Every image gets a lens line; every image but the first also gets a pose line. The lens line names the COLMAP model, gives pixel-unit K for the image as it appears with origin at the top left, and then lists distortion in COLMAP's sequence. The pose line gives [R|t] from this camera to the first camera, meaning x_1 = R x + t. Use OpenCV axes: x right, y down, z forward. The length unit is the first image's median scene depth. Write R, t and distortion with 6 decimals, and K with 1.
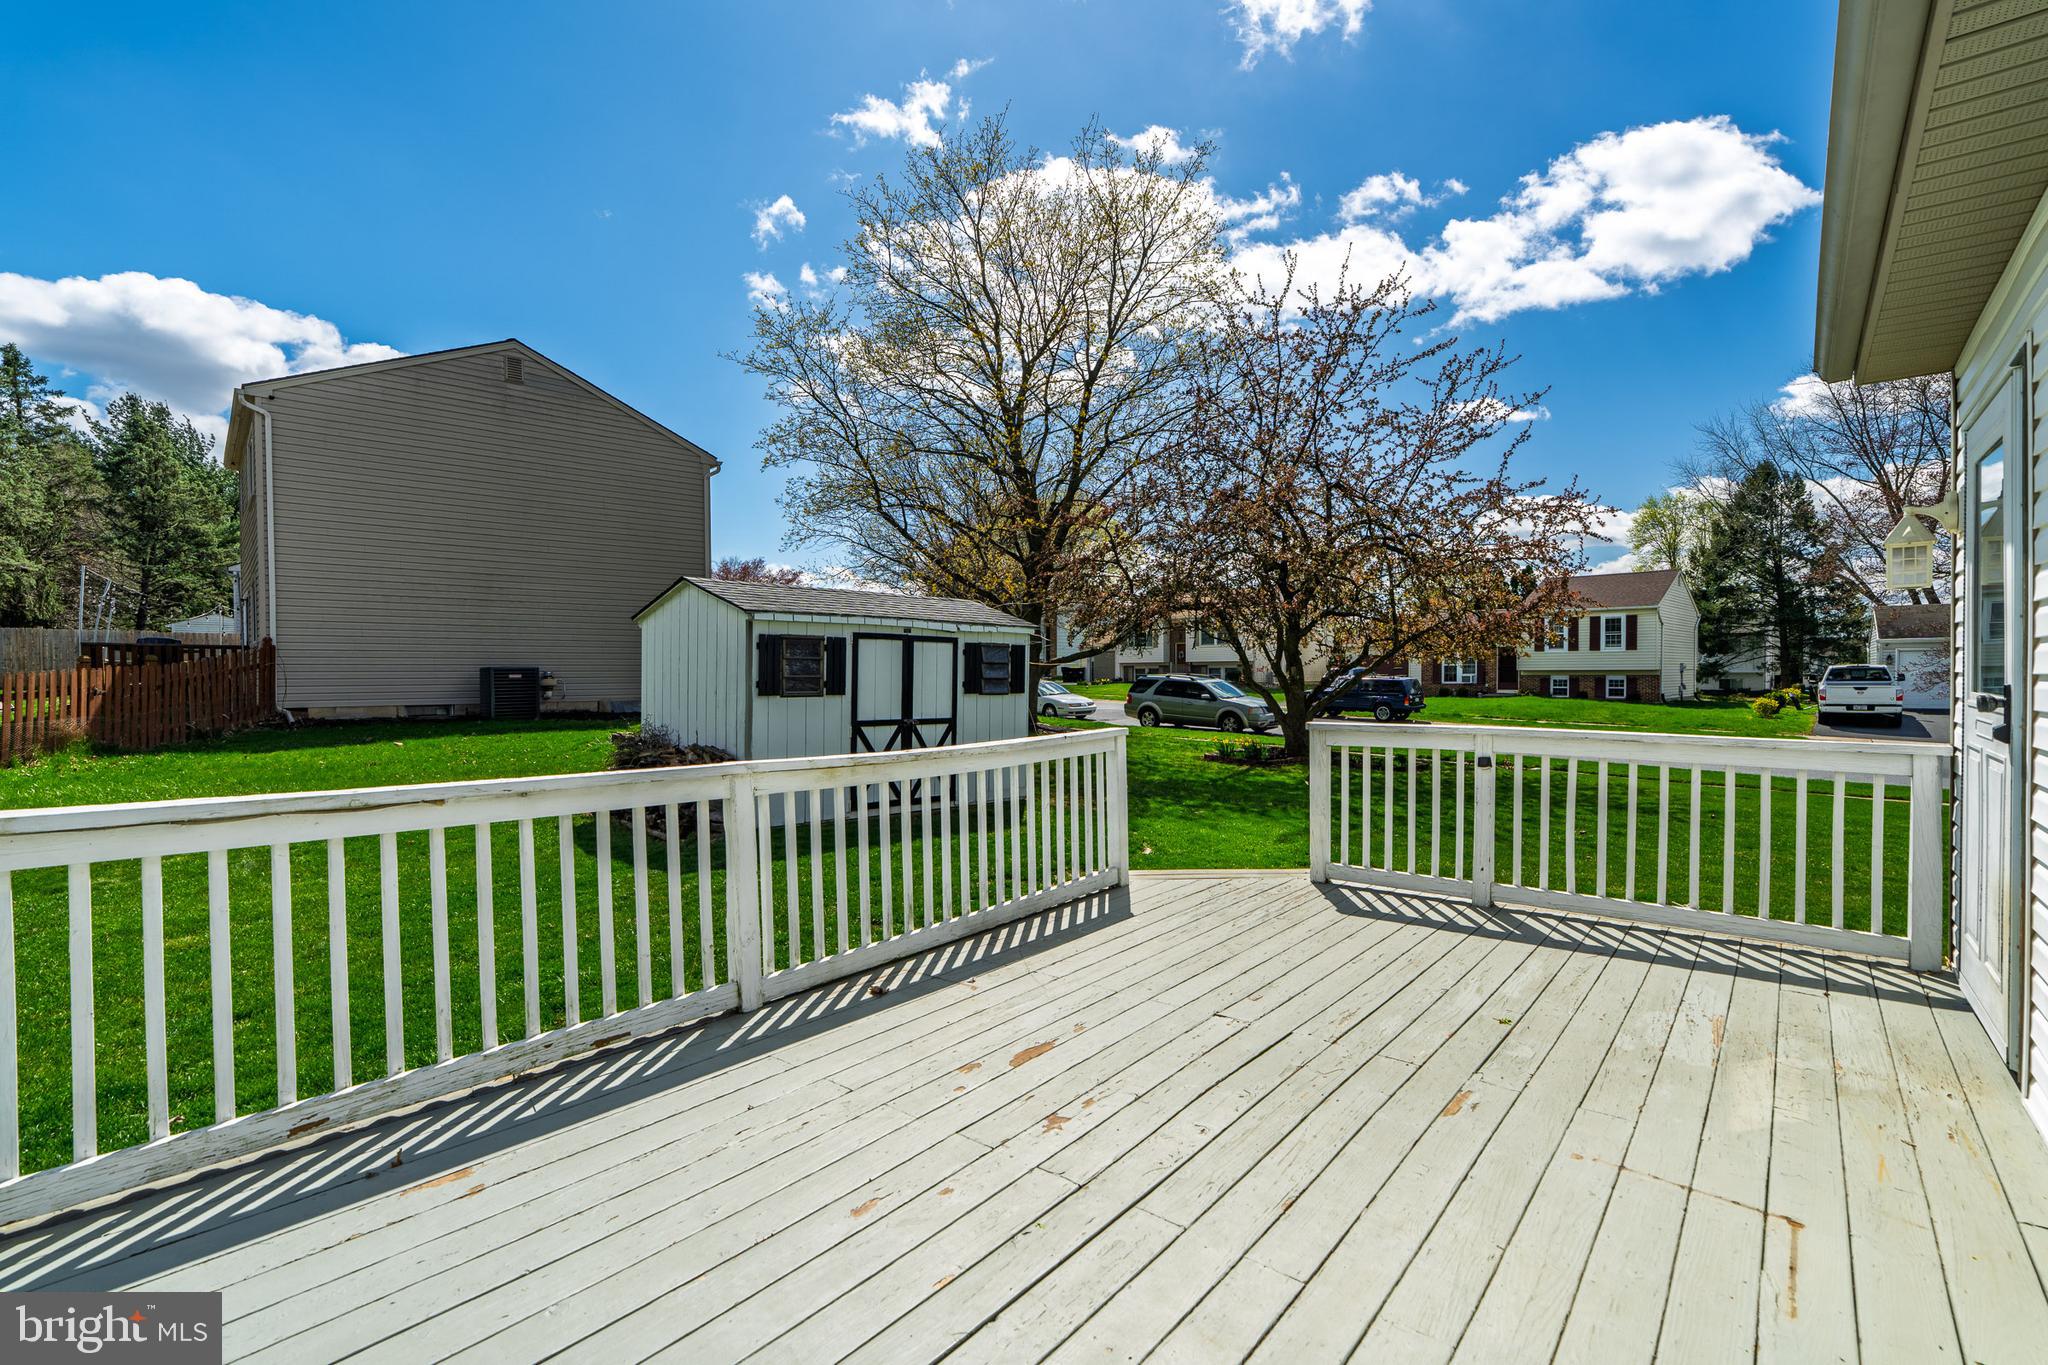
lens RADIAL K [[964.4, 0, 1025.9], [0, 964.4, 704.0], [0, 0, 1]] dist [-0.027942, -0.000177]
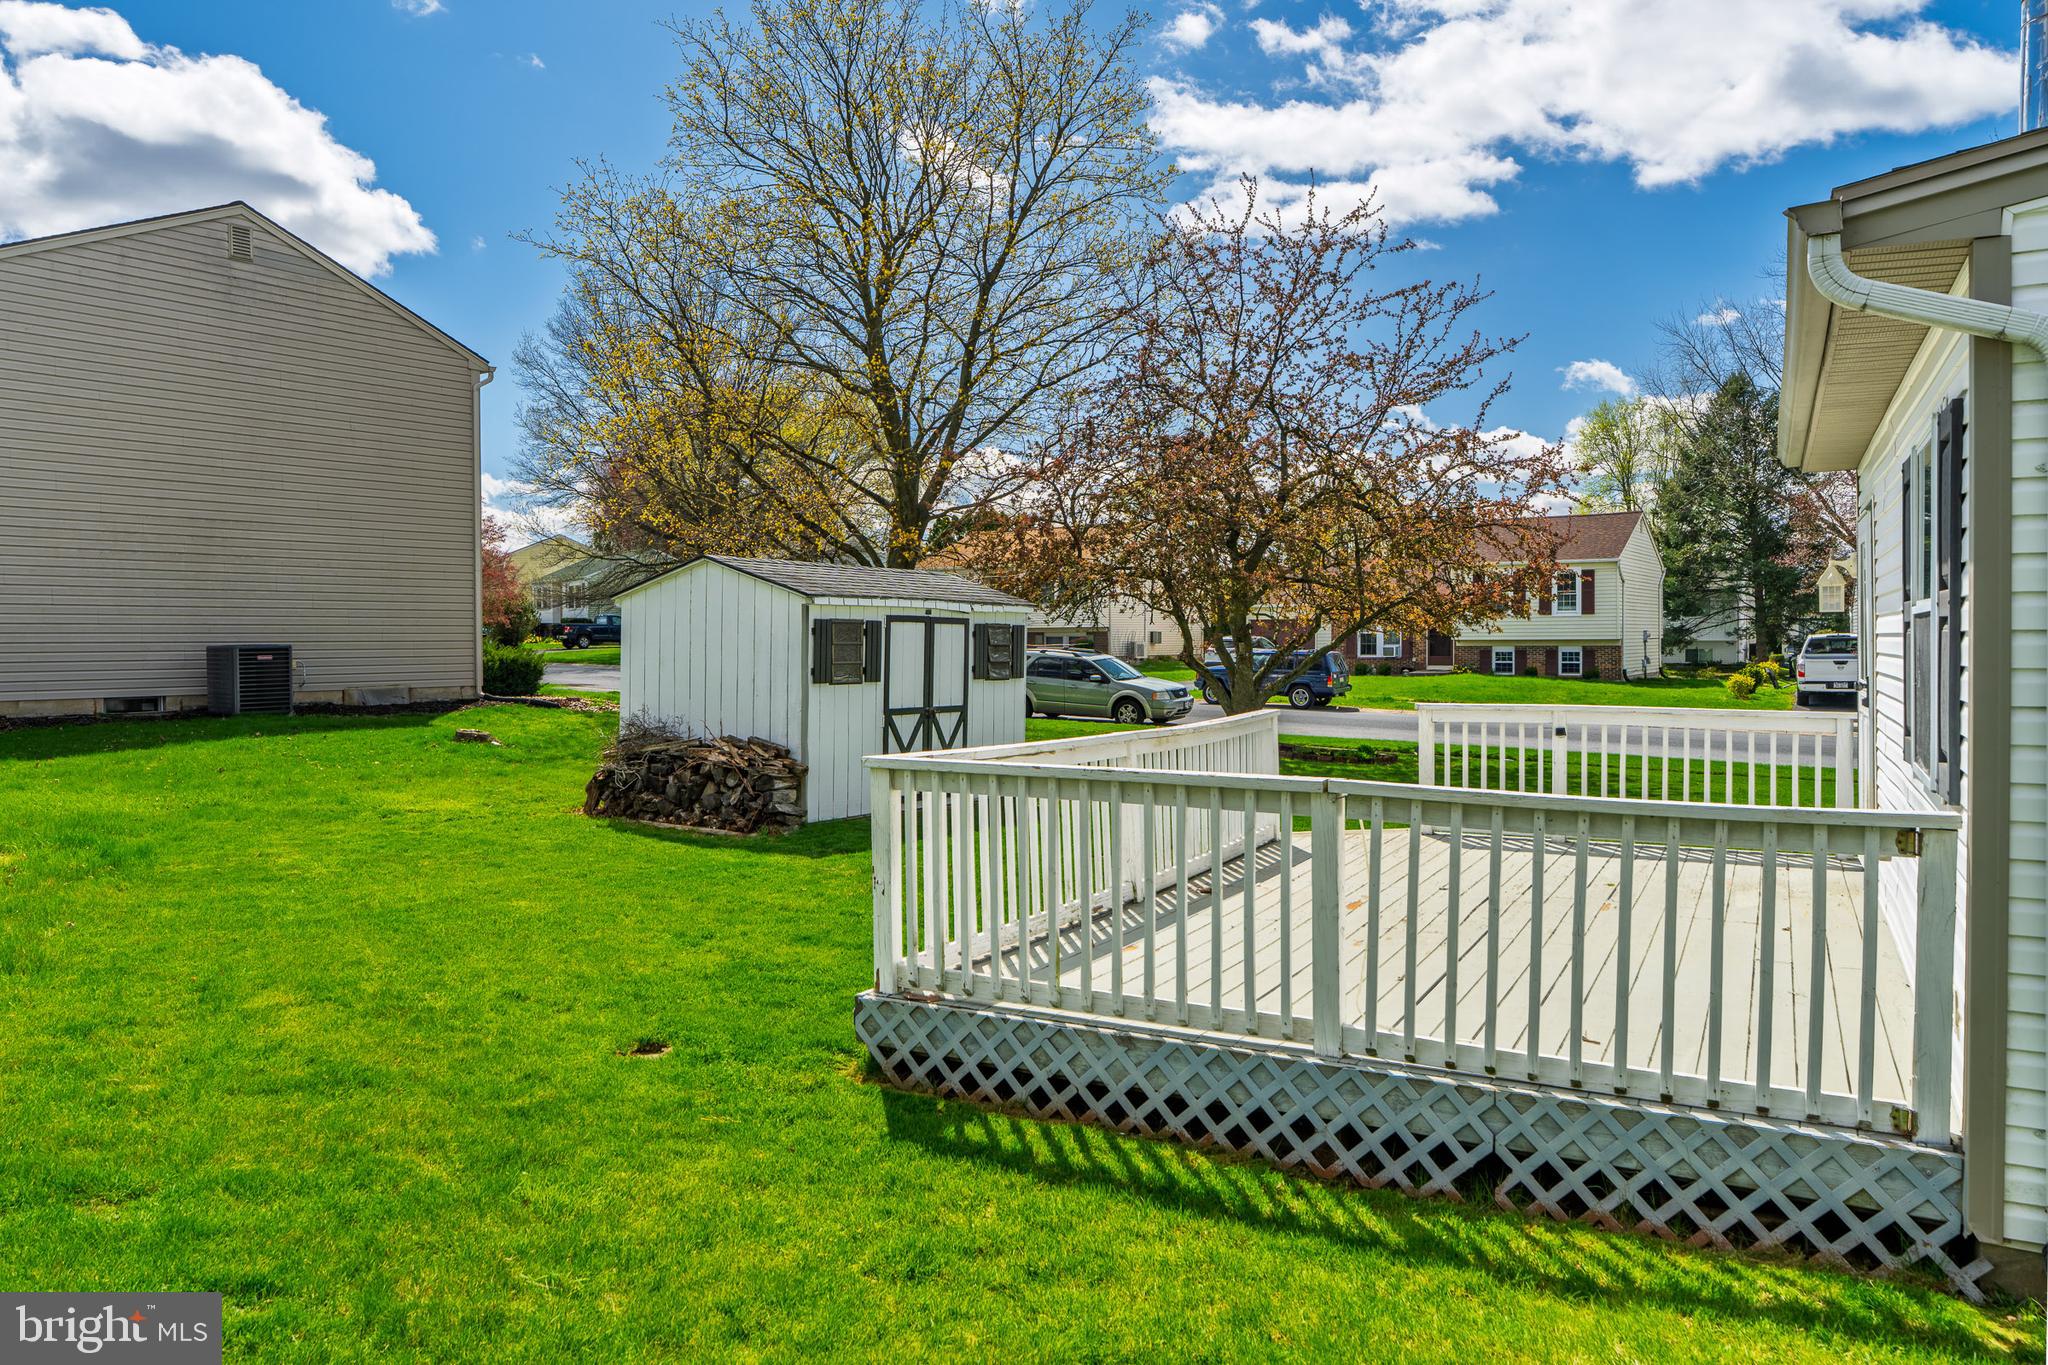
lens RADIAL K [[1462.3, 0, 1024.0], [0, 1462.3, 682.5], [0, 0, 1]] dist [-0.047534, 0.000220]
pose [[0.979331, -0.006988, 0.202141, -0.169119], [0.007669, 0.999967, -0.002589, -0.001988], [-0.202117, 0.004086, 0.979353, -0.211688]]
